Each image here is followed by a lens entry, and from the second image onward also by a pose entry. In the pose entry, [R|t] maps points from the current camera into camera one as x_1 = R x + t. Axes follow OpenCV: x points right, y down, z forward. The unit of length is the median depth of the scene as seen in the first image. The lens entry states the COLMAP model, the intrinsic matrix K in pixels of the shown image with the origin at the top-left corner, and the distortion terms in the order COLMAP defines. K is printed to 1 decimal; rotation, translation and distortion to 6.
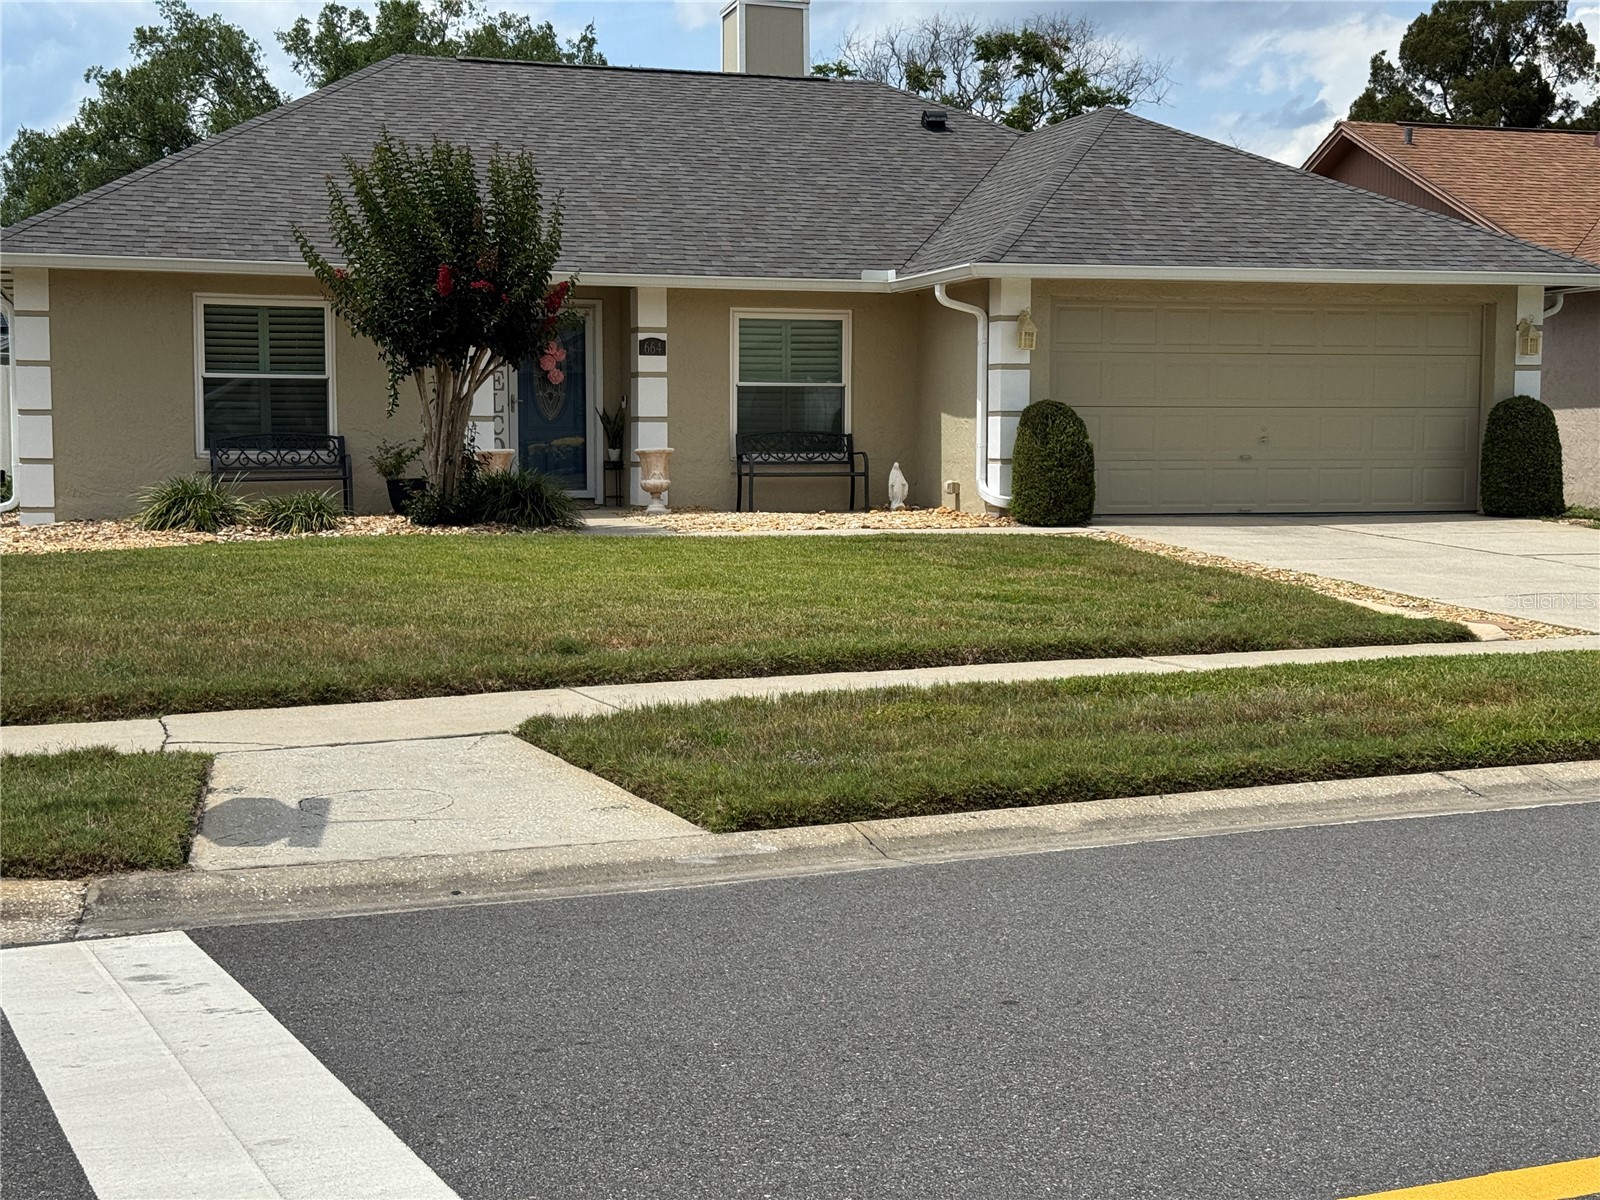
lens RADIAL K [[2243.6, 0, 800.0], [0, 2243.6, 600.0], [0, 0, 1]] dist [0.172573, -0.432941]
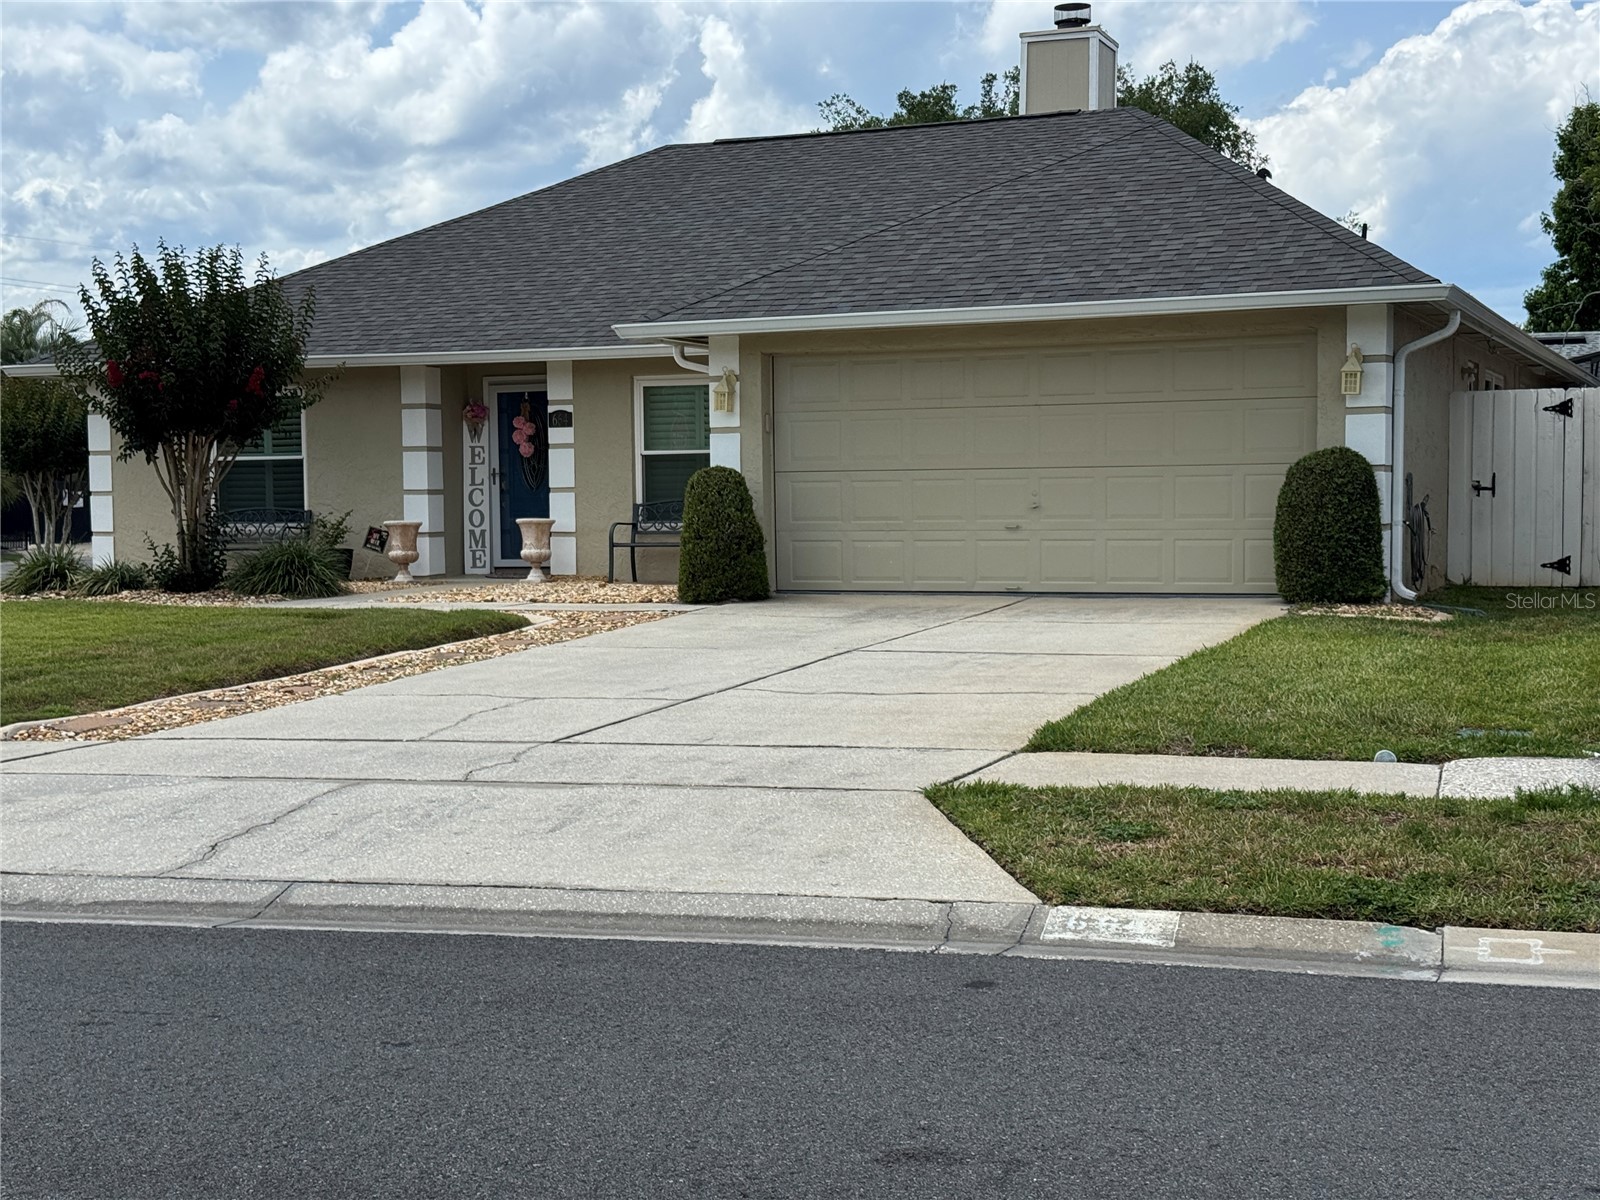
lens RADIAL K [[2243.6, 0, 800.0], [0, 2243.6, 600.0], [0, 0, 1]] dist [0.172573, -0.432941]
pose [[0.768477, 0.017488, -0.639639, 0.681389], [-0.033088, 0.999375, -0.012429, -0.022244], [0.639022, 0.030715, 0.768575, 0.297910]]
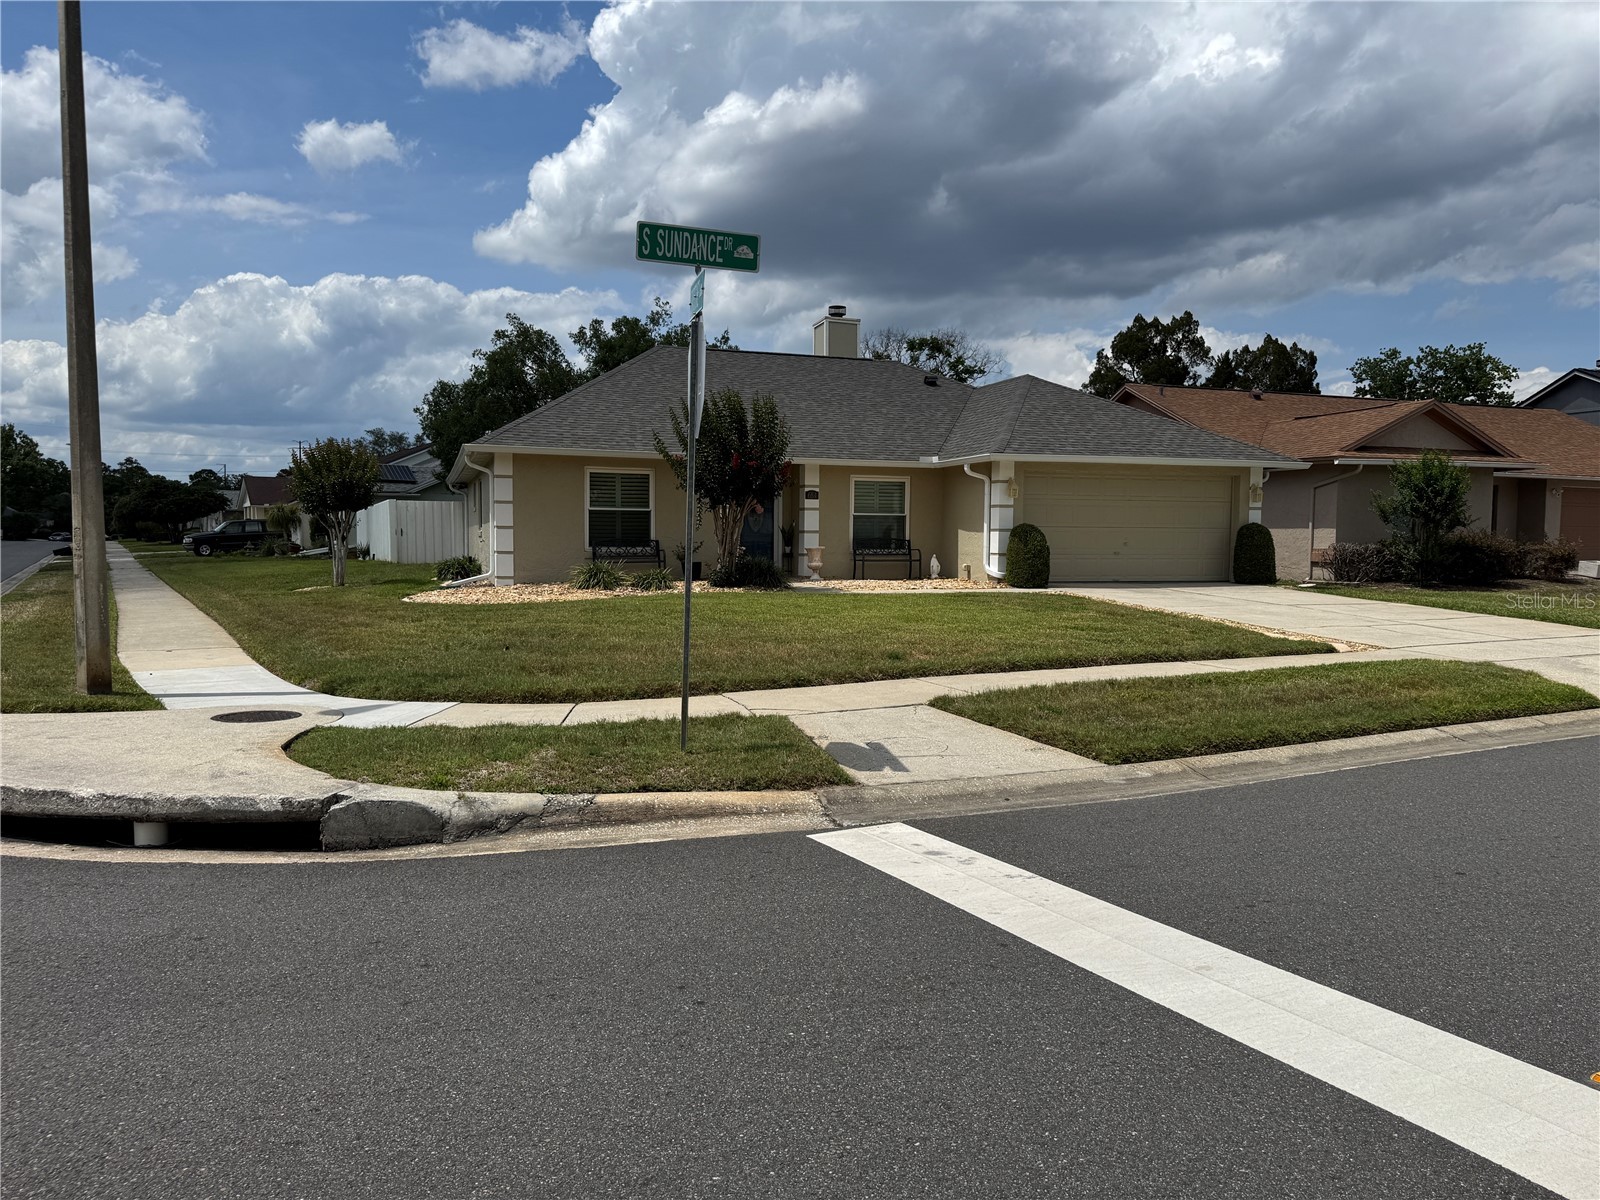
lens RADIAL K [[1124.2, 0, 800.0], [0, 1124.2, 600.0], [0, 0, 1]] dist [0.115179, -0.179423]
pose [[0.999389, 0.003873, 0.034725, -0.111707], [-0.003296, 0.999856, -0.016676, -0.005125], [-0.034785, 0.016551, 0.999258, 0.027162]]
